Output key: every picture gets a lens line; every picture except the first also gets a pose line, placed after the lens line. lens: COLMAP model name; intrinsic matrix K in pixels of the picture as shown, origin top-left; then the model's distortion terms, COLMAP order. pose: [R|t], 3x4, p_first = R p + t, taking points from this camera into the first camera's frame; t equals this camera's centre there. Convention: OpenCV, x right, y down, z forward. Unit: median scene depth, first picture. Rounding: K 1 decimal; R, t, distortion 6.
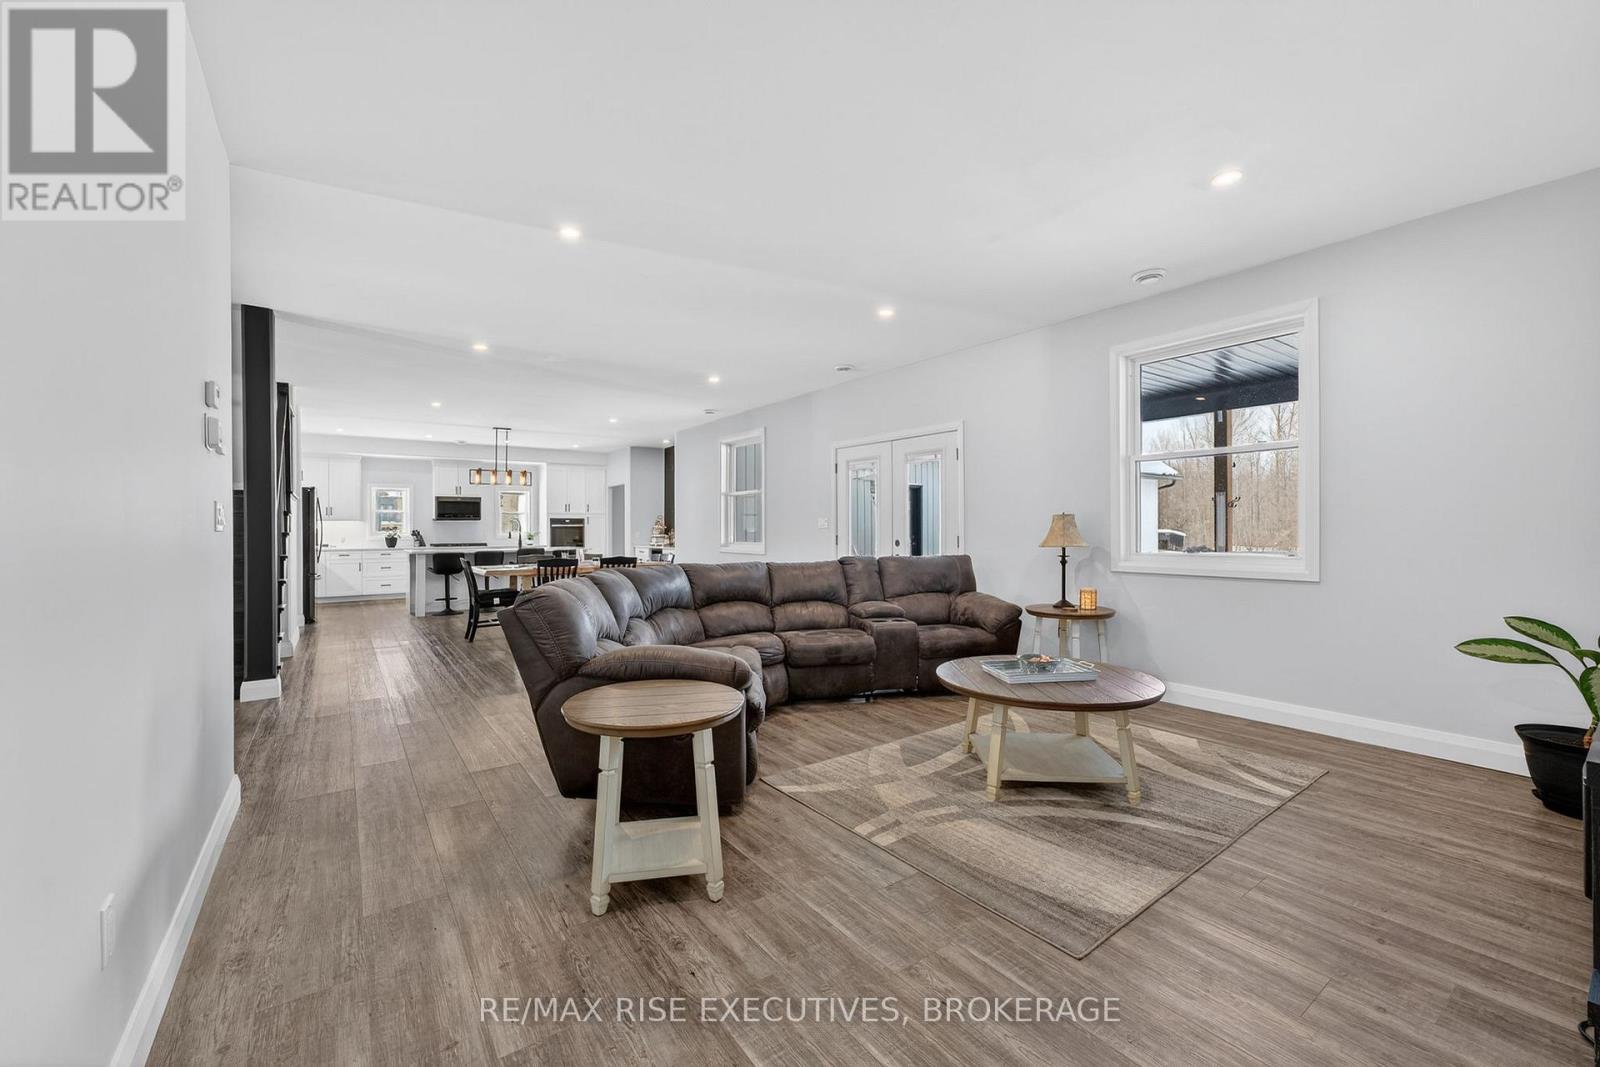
lens RADIAL K [[653.9, 0, 798.2], [0, 653.9, 526.2], [0, 0, 1]] dist [-0.018299, 0.009320]
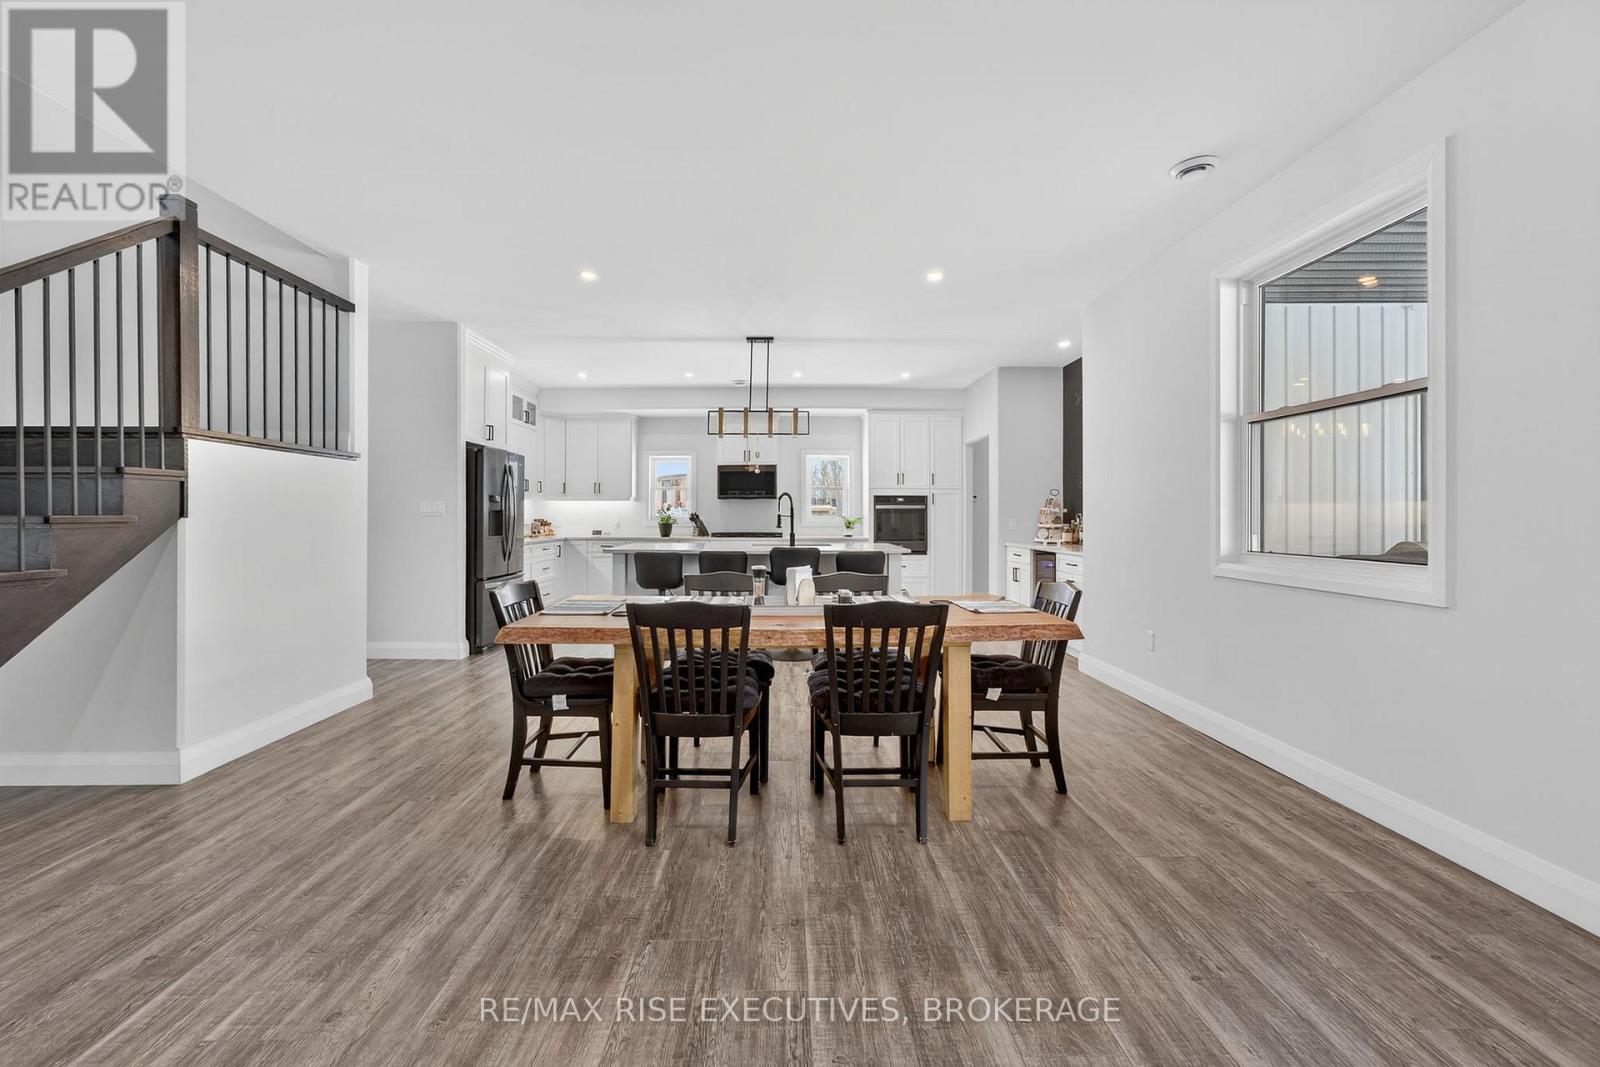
lens RADIAL K [[653.9, 0, 780.3], [0, 653.9, 511.4], [0, 0, 1]] dist [-0.018299, 0.009320]
pose [[0.813004, 0.004056, -0.582244, -0.082896], [-0.003113, 0.999992, 0.002619, 0.002122], [0.582250, -0.000317, 0.813010, 0.440035]]
